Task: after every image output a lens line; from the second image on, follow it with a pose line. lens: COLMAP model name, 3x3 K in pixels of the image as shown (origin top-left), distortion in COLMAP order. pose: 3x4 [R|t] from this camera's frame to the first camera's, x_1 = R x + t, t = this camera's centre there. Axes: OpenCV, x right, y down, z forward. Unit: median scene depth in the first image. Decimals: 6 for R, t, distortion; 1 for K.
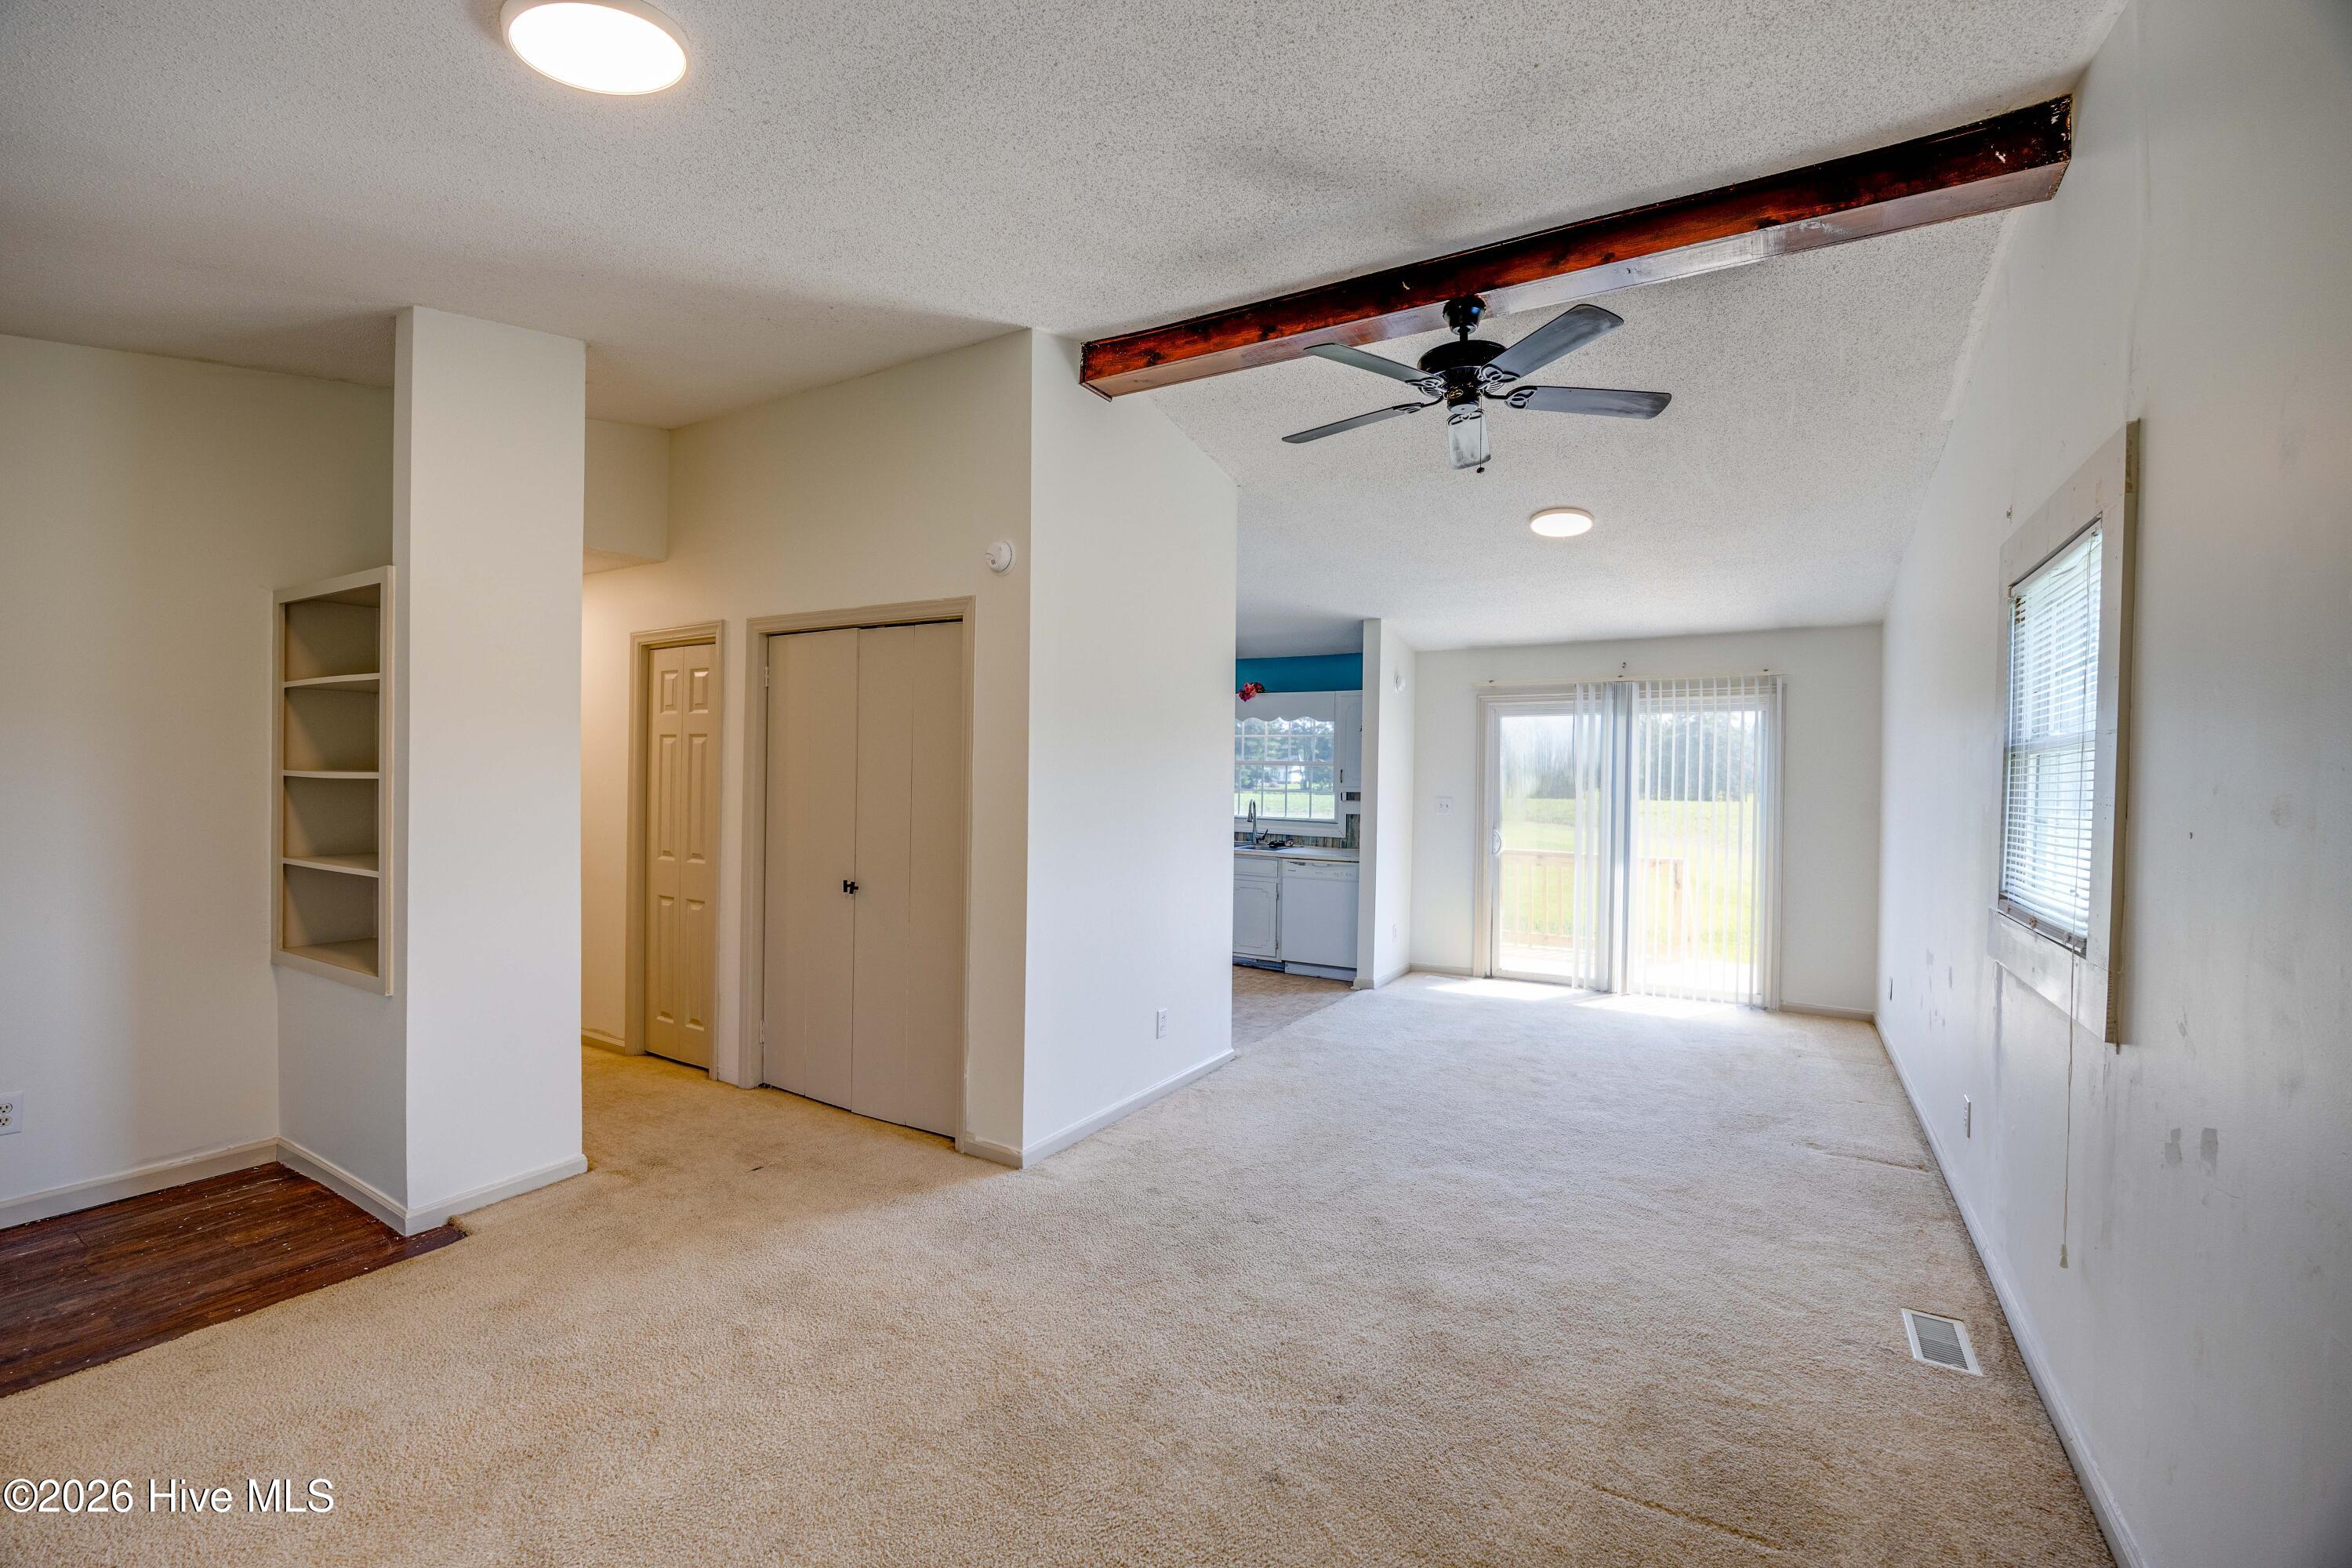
lens RADIAL K [[987.7, 0, 1169.4], [0, 987.7, 779.9], [0, 0, 1]] dist [-0.024816, 0.003122]
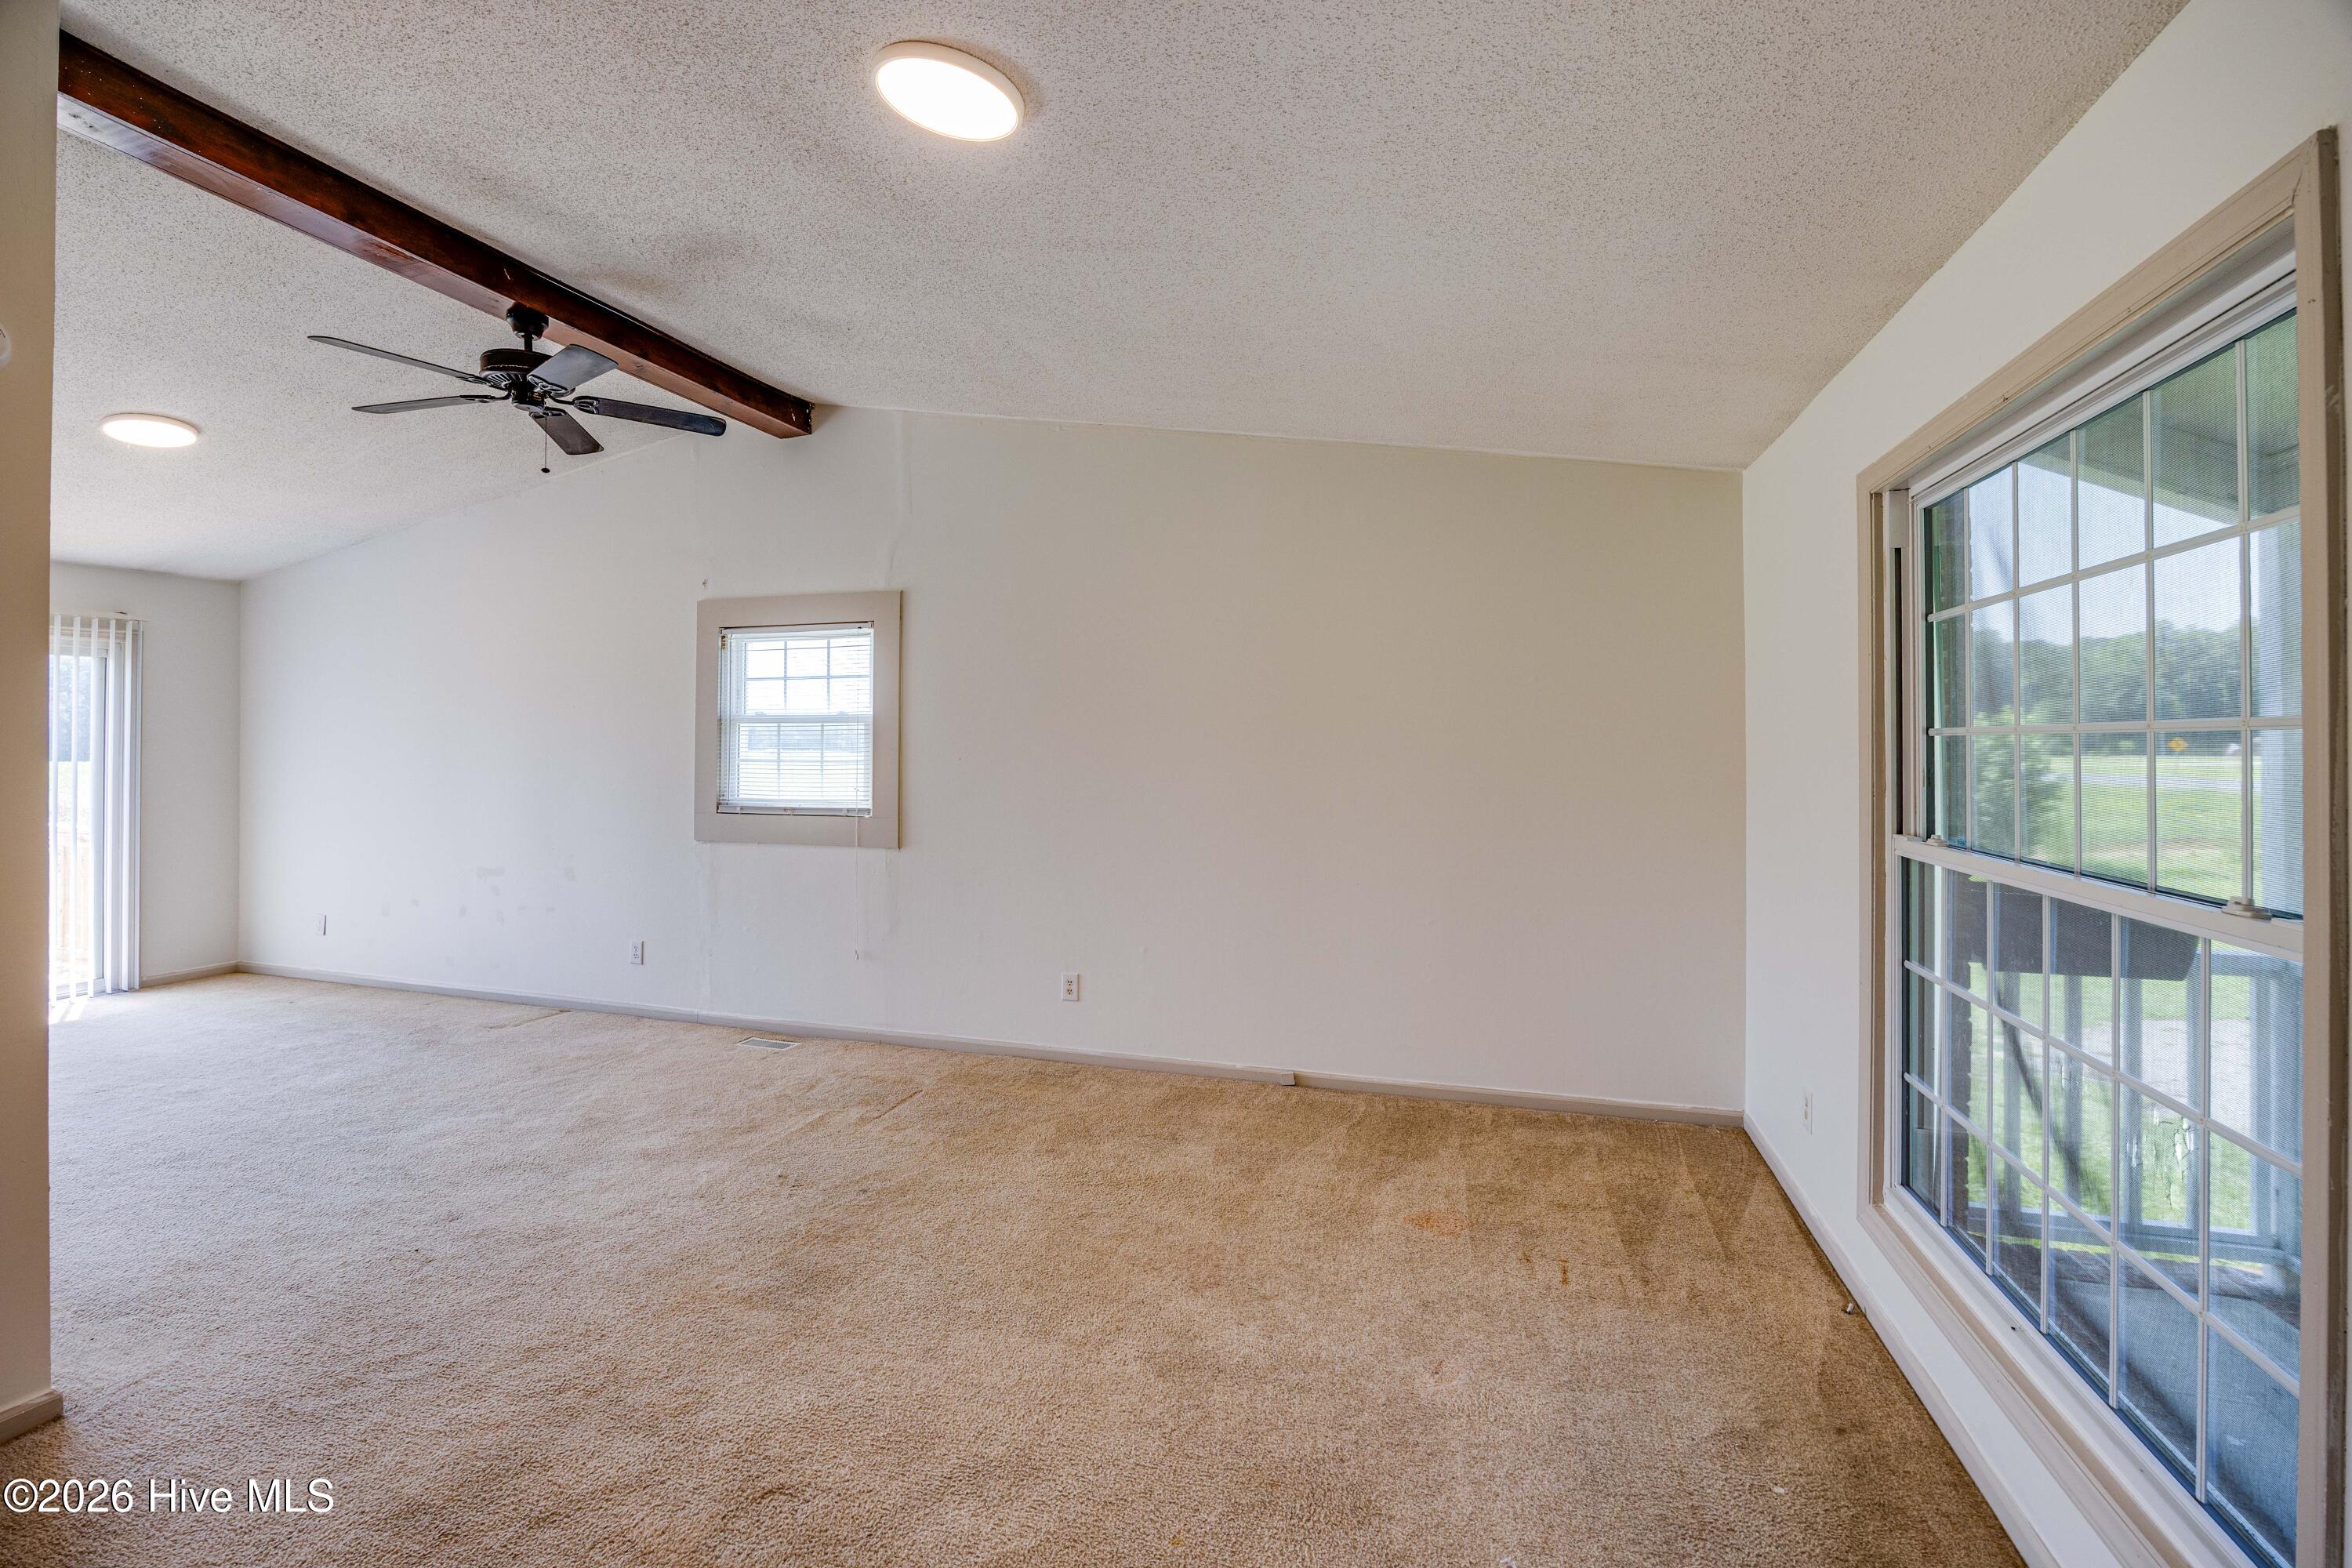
lens RADIAL K [[1028.0, 0, 1146.3], [0, 1028.0, 738.0], [0, 0, 1]] dist [-0.000781, 0.000013]
pose [[-0.217297, -0.005049, 0.976092, -0.463705], [0.000536, 0.999986, 0.005292, -0.004045], [-0.976105, 0.001673, -0.217291, 0.266192]]
